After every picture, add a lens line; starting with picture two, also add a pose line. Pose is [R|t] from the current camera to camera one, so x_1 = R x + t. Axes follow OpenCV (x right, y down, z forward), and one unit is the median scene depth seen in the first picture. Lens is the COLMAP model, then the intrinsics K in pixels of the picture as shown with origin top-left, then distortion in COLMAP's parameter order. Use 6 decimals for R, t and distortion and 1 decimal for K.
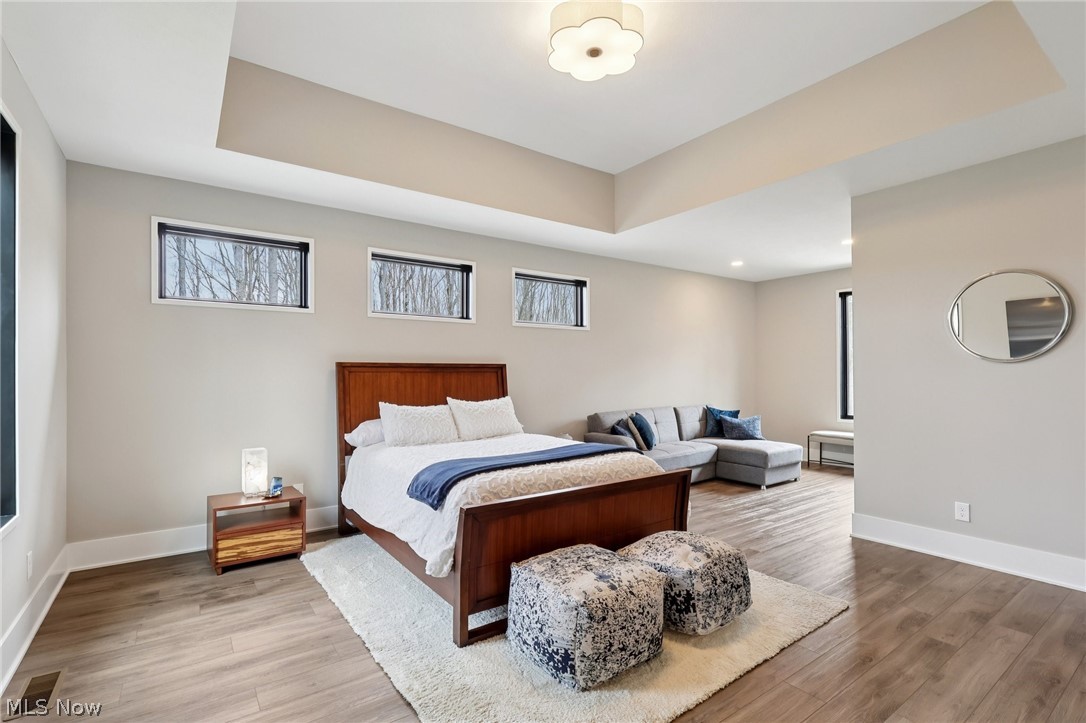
lens RADIAL K [[504.0, 0, 541.6], [0, 504.0, 368.6], [0, 0, 1]] dist [0.001636, -0.000578]
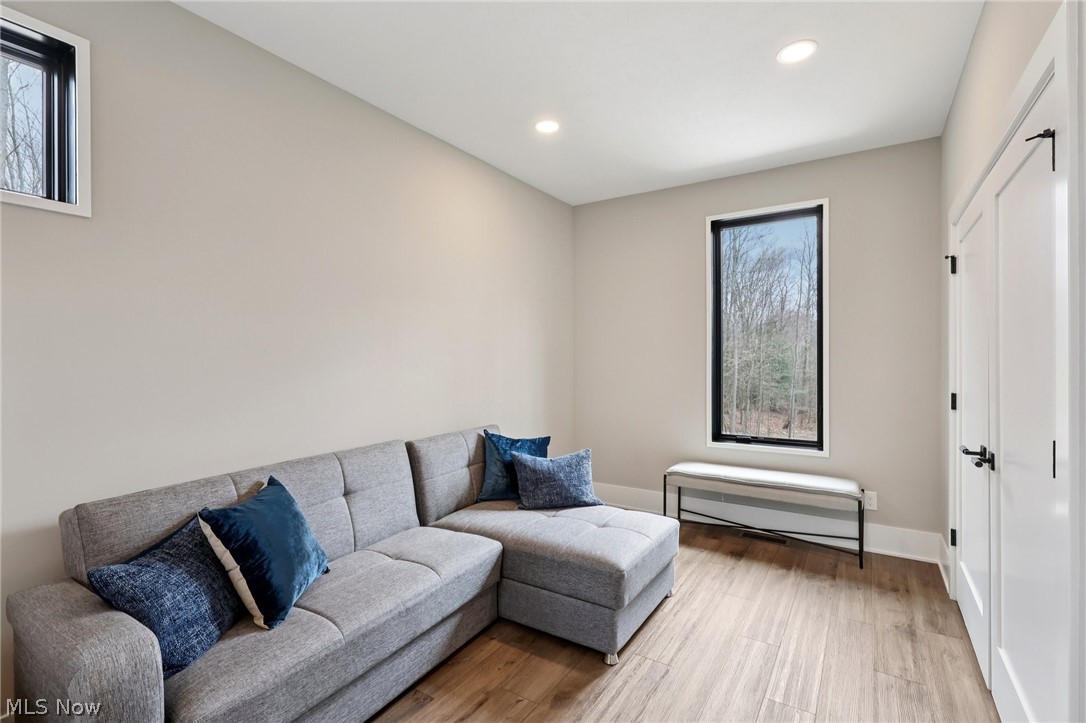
lens RADIAL K [[504.0, 0, 542.0], [0, 504.0, 360.7], [0, 0, 1]] dist [0.001636, -0.000578]
pose [[0.929638, 0.002174, 0.368467, 0.214437], [-0.005032, 0.999964, 0.006797, 0.005377], [-0.368439, -0.008173, 0.929616, 0.573917]]
